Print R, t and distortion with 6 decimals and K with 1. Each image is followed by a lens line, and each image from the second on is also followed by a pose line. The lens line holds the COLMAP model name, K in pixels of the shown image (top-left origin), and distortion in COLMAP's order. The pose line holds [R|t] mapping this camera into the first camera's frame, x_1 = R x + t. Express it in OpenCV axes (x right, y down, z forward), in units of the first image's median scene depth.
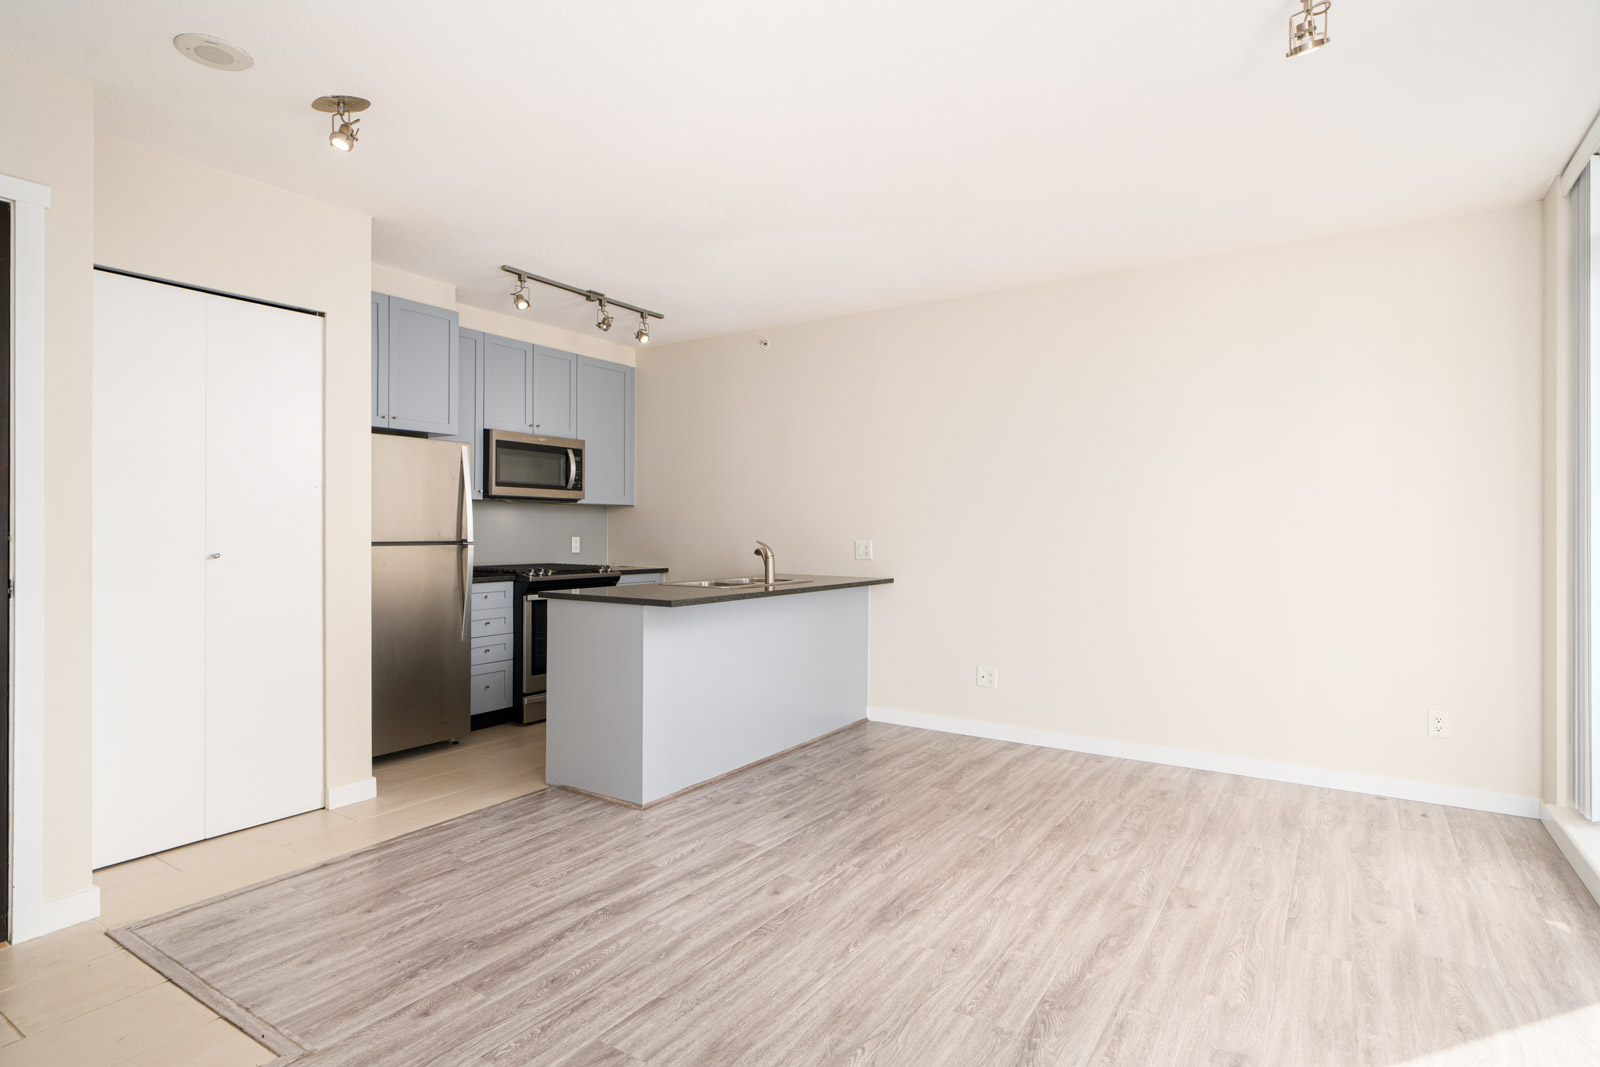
lens RADIAL K [[830.0, 0, 774.2], [0, 830.0, 530.6], [0, 0, 1]] dist [0.004810, 0.000259]
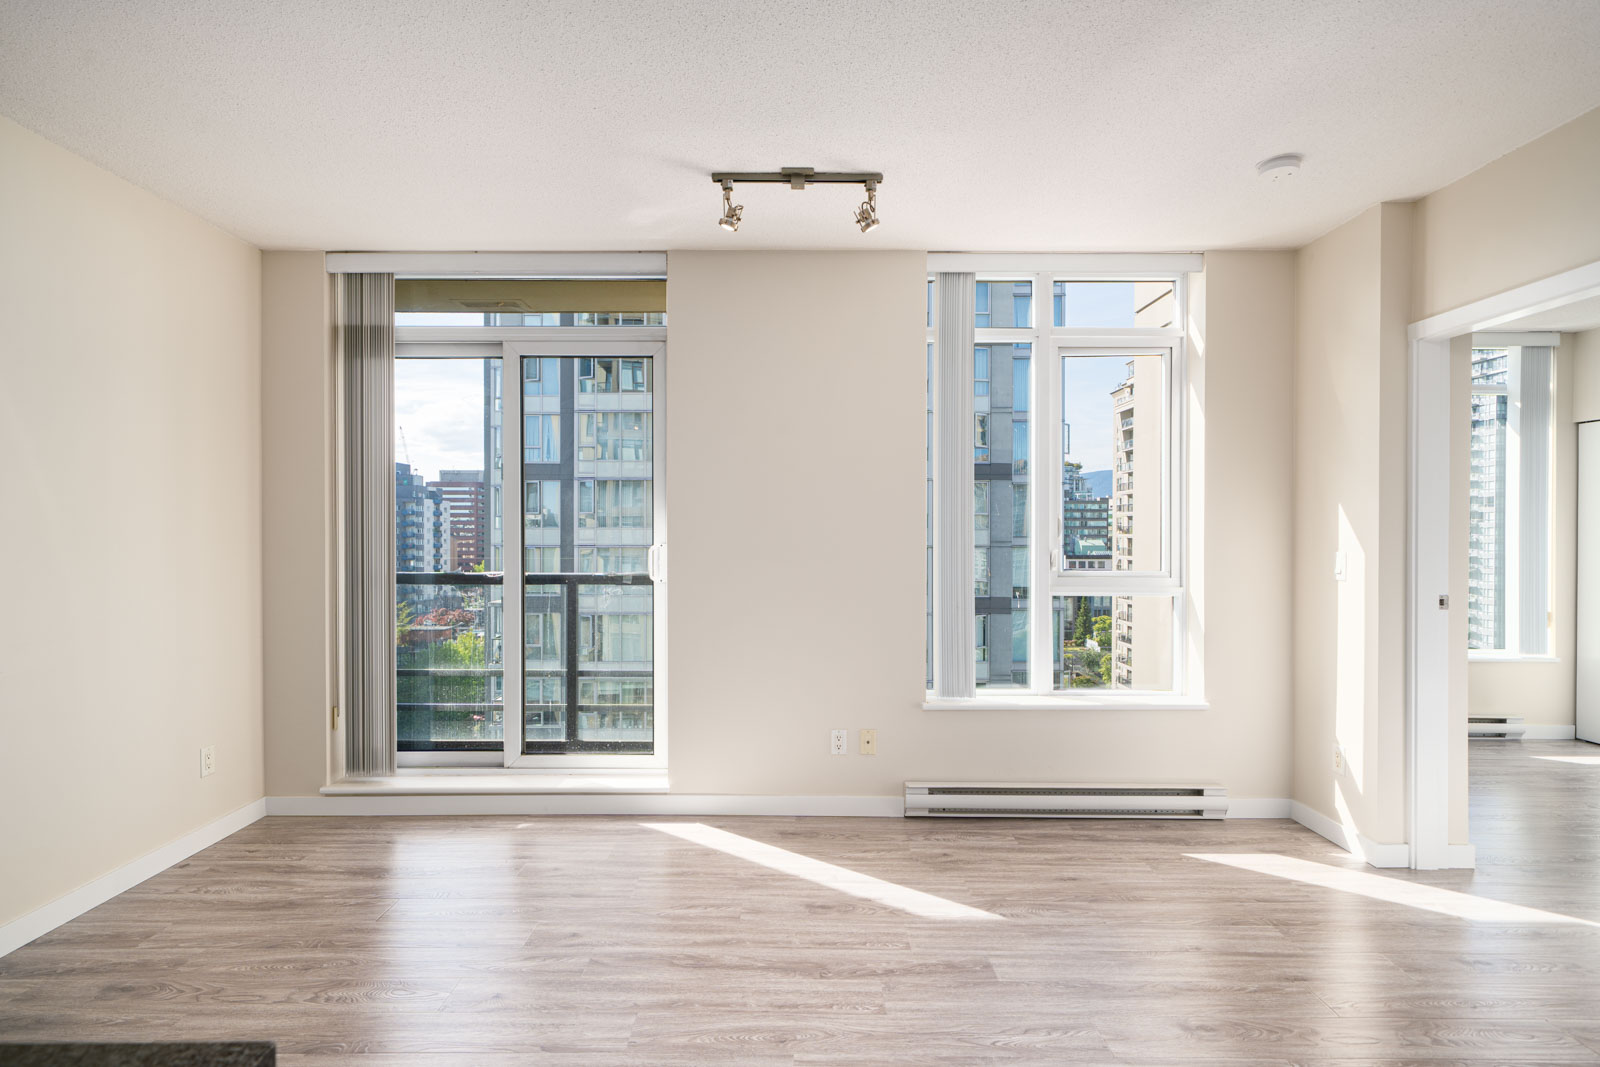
lens RADIAL K [[794.1, 0, 803.5], [0, 794.1, 534.5], [0, 0, 1]] dist [0.005638, -0.000051]
pose [[-0.574425, -0.003399, 0.818550, -0.495652], [-0.000815, 0.999993, 0.003580, -0.040602], [-0.818557, 0.001389, -0.574424, 1.481324]]
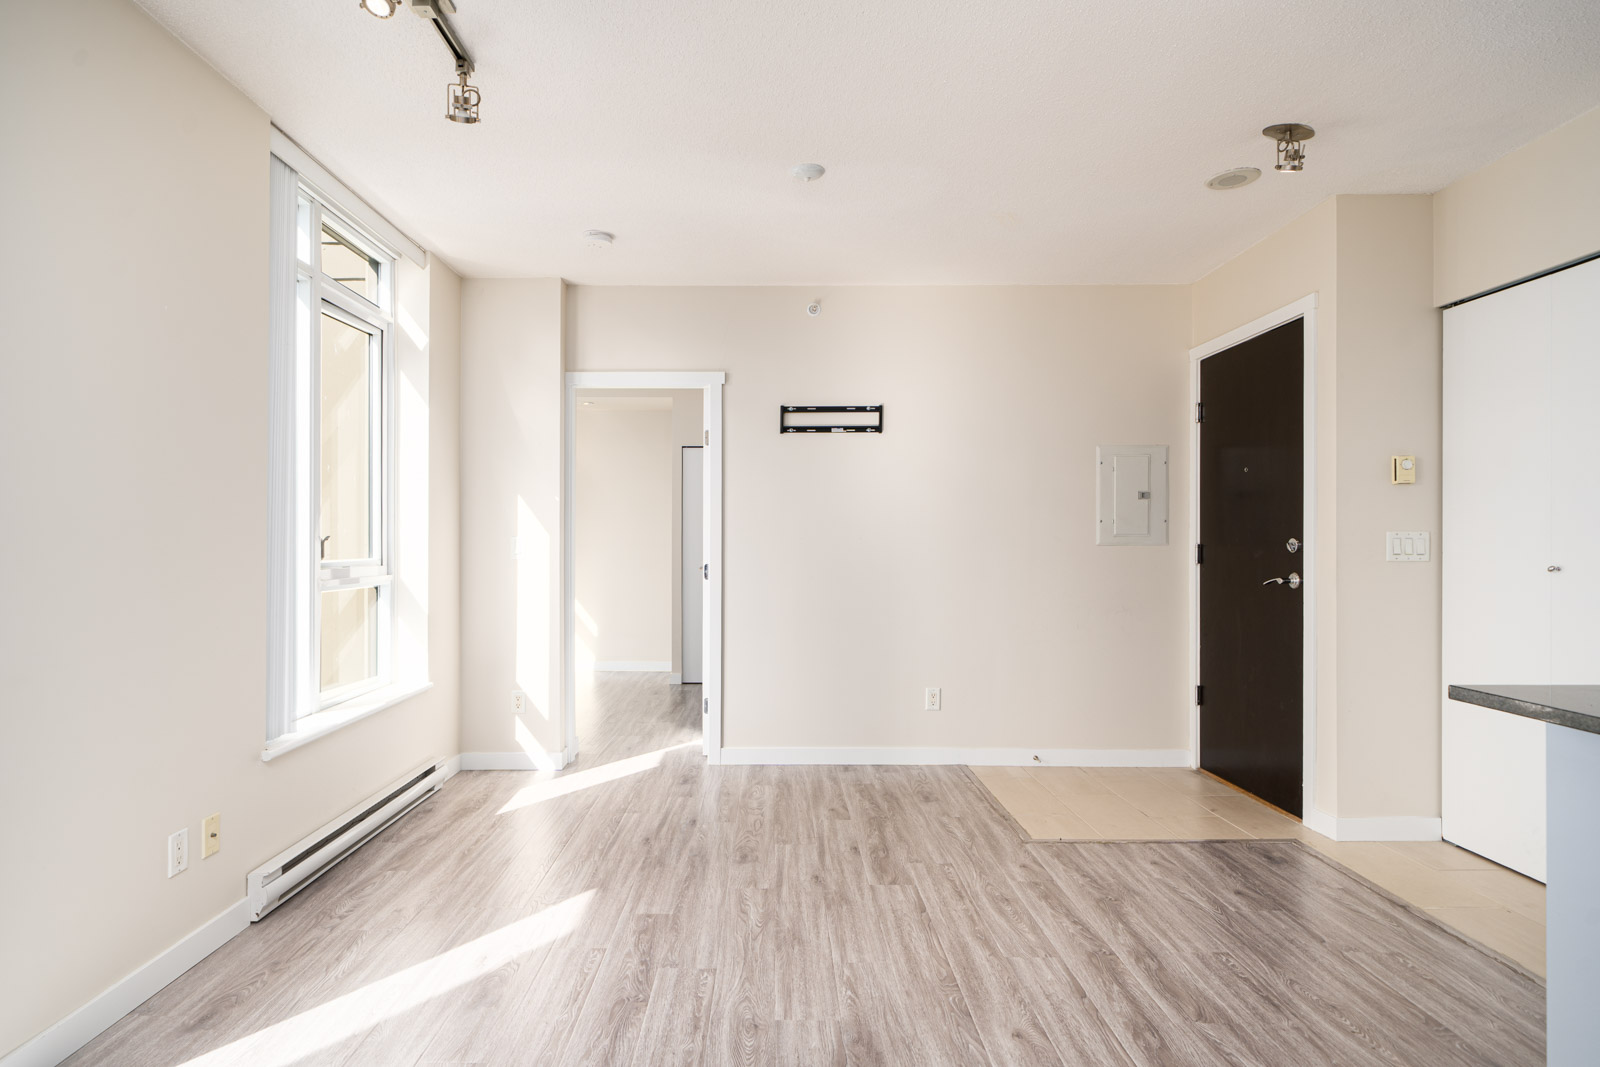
lens RADIAL K [[830.0, 0, 764.5], [0, 830.0, 540.2], [0, 0, 1]] dist [0.004810, 0.000259]
pose [[-0.825318, -0.000035, -0.564669, 0.699320], [0.000074, 1.000000, -0.000172, 0.002470], [0.564669, -0.000184, -0.825317, 1.728032]]
